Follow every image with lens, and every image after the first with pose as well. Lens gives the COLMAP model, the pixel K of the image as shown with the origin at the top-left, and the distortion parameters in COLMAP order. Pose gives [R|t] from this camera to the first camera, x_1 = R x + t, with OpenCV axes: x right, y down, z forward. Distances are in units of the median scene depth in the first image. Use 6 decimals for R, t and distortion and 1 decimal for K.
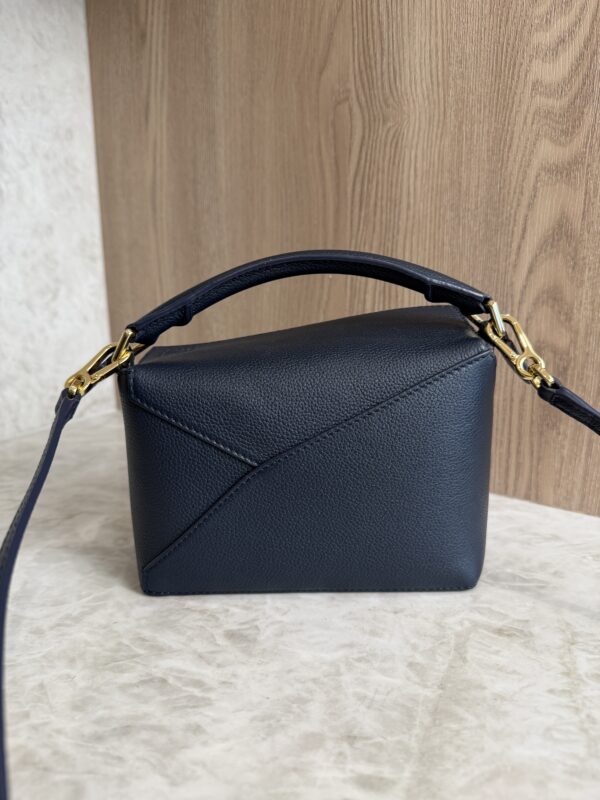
lens RADIAL K [[590.2, 0, 300.0], [0, 590.2, 400.0], [0, 0, 1]] dist [-0.033837, 0.007603]
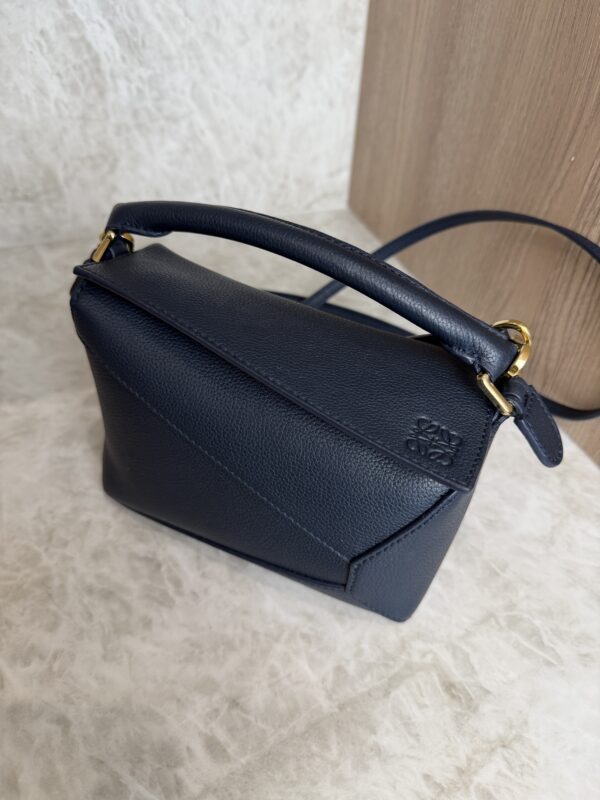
lens RADIAL K [[595.2, 0, 303.0], [0, 595.2, 399.2], [0, 0, 1]] dist [-0.042759, 0.010190]
pose [[0.820053, 0.418275, -0.390588, 0.238515], [-0.188327, 0.841726, 0.505994, -0.339473], [0.540413, -0.341383, 0.769033, 0.202769]]
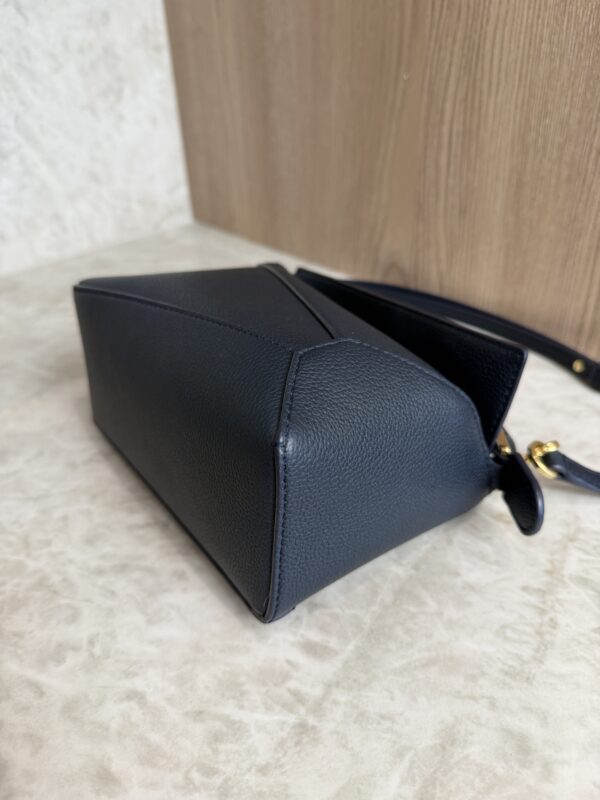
lens RADIAL K [[602.0, 0, 302.0], [0, 602.0, 399.9], [0, 0, 1]] dist [-0.063475, 0.027896]
pose [[0.976929, 0.090249, -0.193560, 0.143135], [-0.016635, 0.935728, 0.352331, -0.097932], [0.212917, -0.340982, 0.915640, 0.061201]]
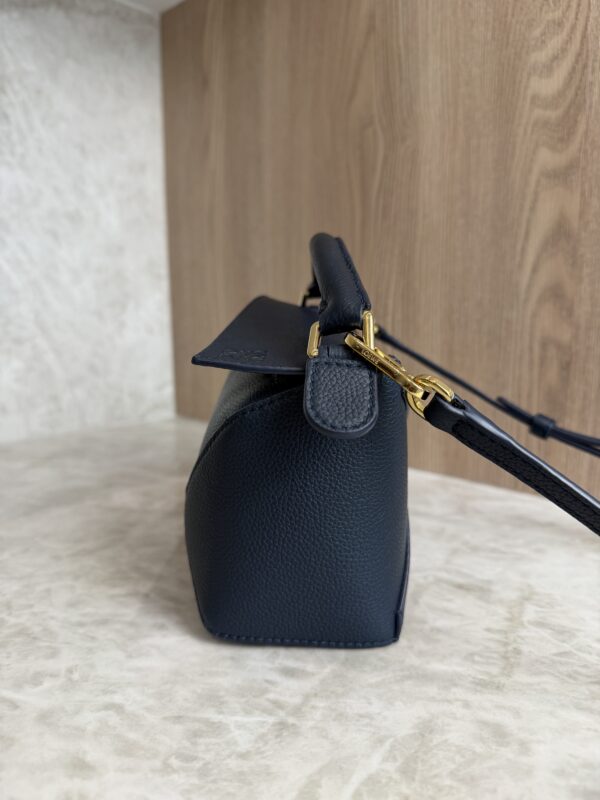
lens RADIAL K [[599.5, 0, 301.9], [0, 599.5, 401.9], [0, 0, 1]] dist [-0.051706, 0.017172]
pose [[0.987830, 0.024594, -0.153582, 0.159165], [-0.035941, 0.996790, -0.071546, 0.110596], [0.151329, 0.076195, 0.985542, -0.096051]]
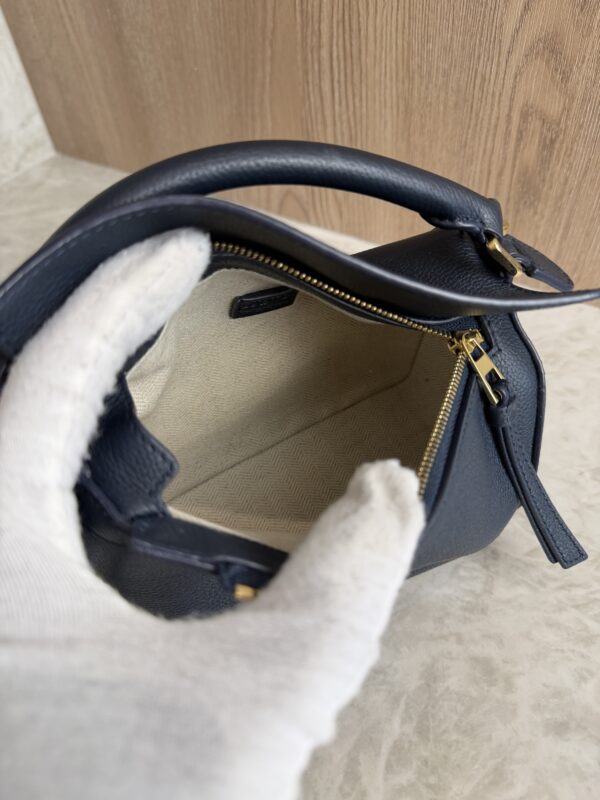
lens RADIAL K [[595.2, 0, 303.0], [0, 595.2, 399.2], [0, 0, 1]] dist [-0.042759, 0.010190]
pose [[0.997437, -0.067603, -0.023436, 0.092266], [0.069073, 0.824373, 0.561817, -0.257997], [-0.018660, -0.561996, 0.826930, 0.103548]]
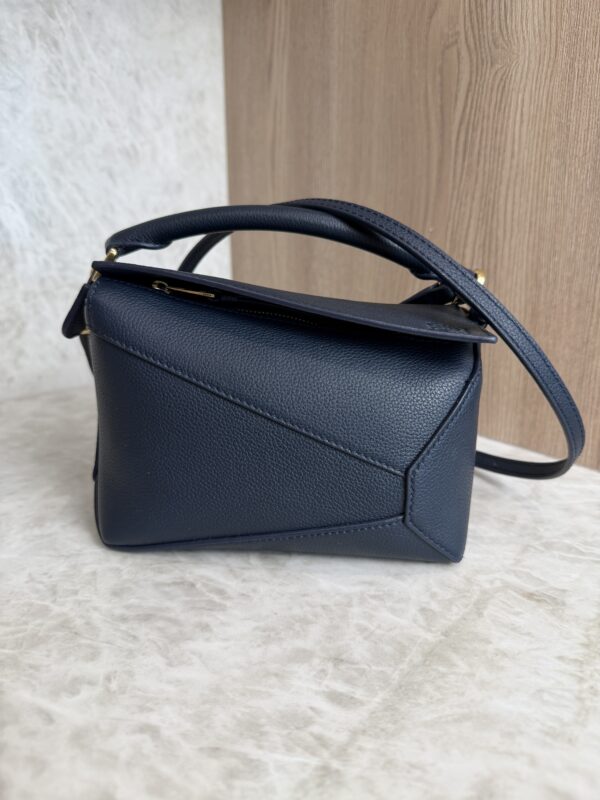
lens RADIAL K [[592.8, 0, 300.6], [0, 592.8, 400.7], [0, 0, 1]] dist [-0.039083, 0.009302]
pose [[0.963404, 0.076736, -0.256835, 0.148292], [-0.062974, 0.996125, 0.061401, 0.030313], [0.260551, -0.042980, 0.964503, -0.011320]]
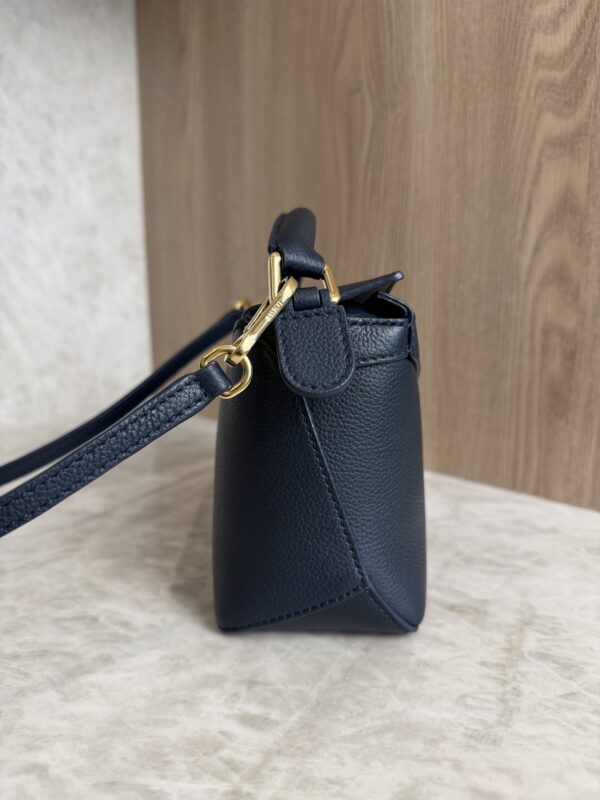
lens RADIAL K [[600.7, 0, 299.7], [0, 600.7, 401.3], [0, 0, 1]] dist [-0.055607, 0.019988]
pose [[0.988483, 0.028270, -0.148666, 0.171874], [-0.035579, 0.998273, -0.046739, 0.088036], [0.147088, 0.051490, 0.987782, 0.004657]]
